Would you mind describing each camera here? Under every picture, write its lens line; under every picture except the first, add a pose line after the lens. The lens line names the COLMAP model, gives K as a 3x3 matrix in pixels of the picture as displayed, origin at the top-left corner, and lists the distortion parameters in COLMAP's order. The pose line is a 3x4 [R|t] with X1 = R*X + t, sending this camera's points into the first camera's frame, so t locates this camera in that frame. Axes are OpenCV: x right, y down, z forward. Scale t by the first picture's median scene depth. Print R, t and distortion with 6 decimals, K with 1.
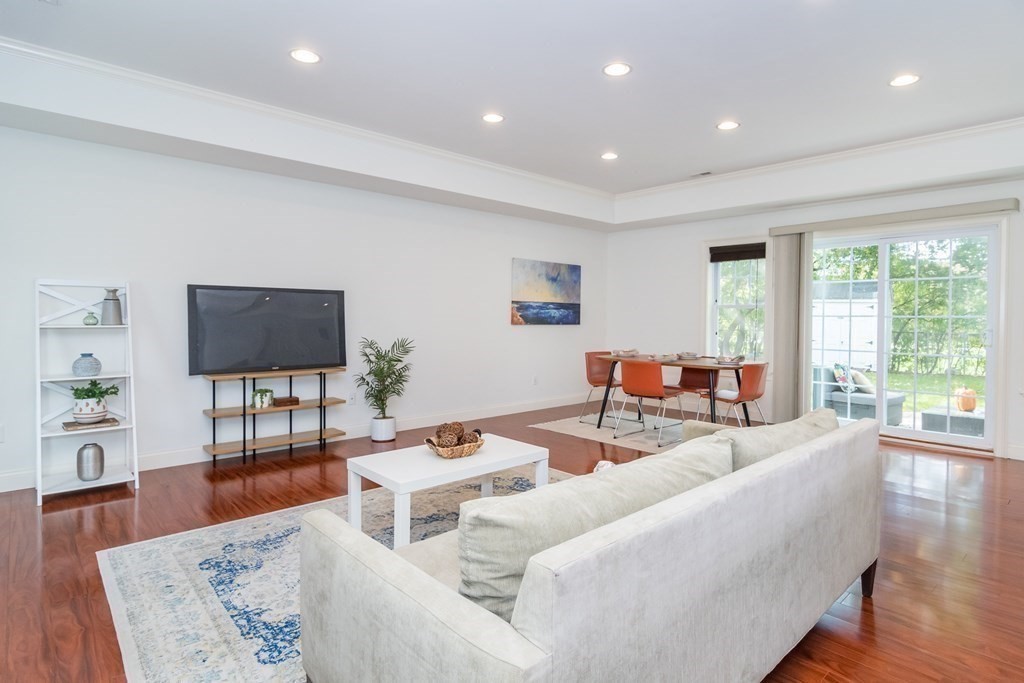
lens RADIAL K [[542.4, 0, 516.6], [0, 542.4, 326.1], [0, 0, 1]] dist [-0.000287, -0.000186]
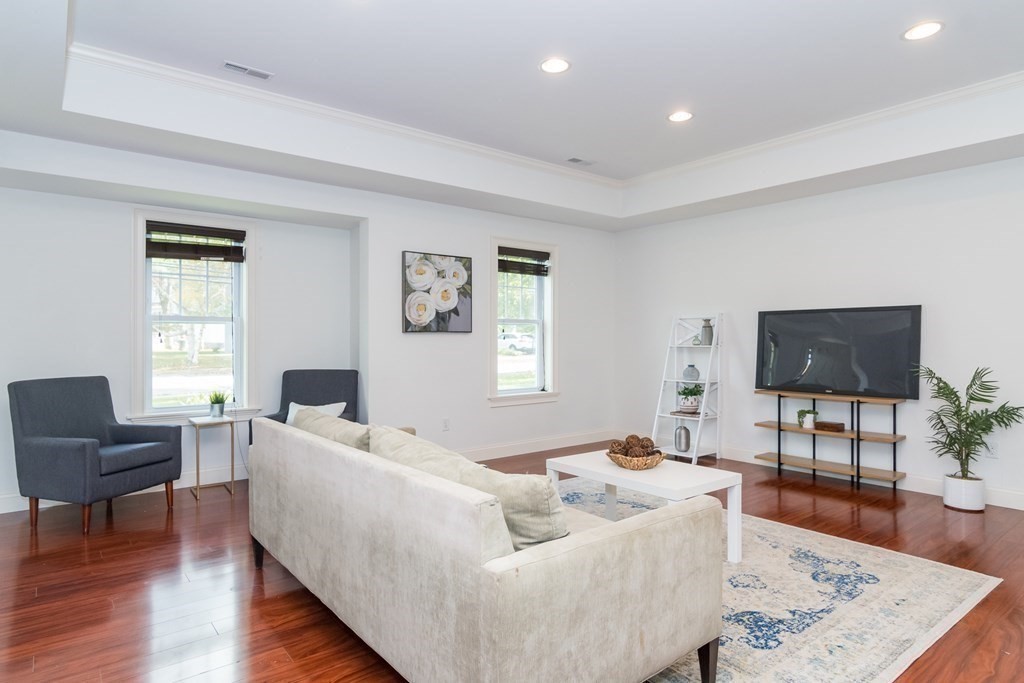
lens RADIAL K [[565.1, 0, 512.0], [0, 565.1, 341.5], [0, 0, 1]] dist [0.002677, 0.000519]
pose [[-0.055824, -0.002662, -0.998437, 0.646509], [-0.015649, 0.999876, -0.001790, -0.001275], [0.998318, 0.015525, -0.055858, 0.530409]]
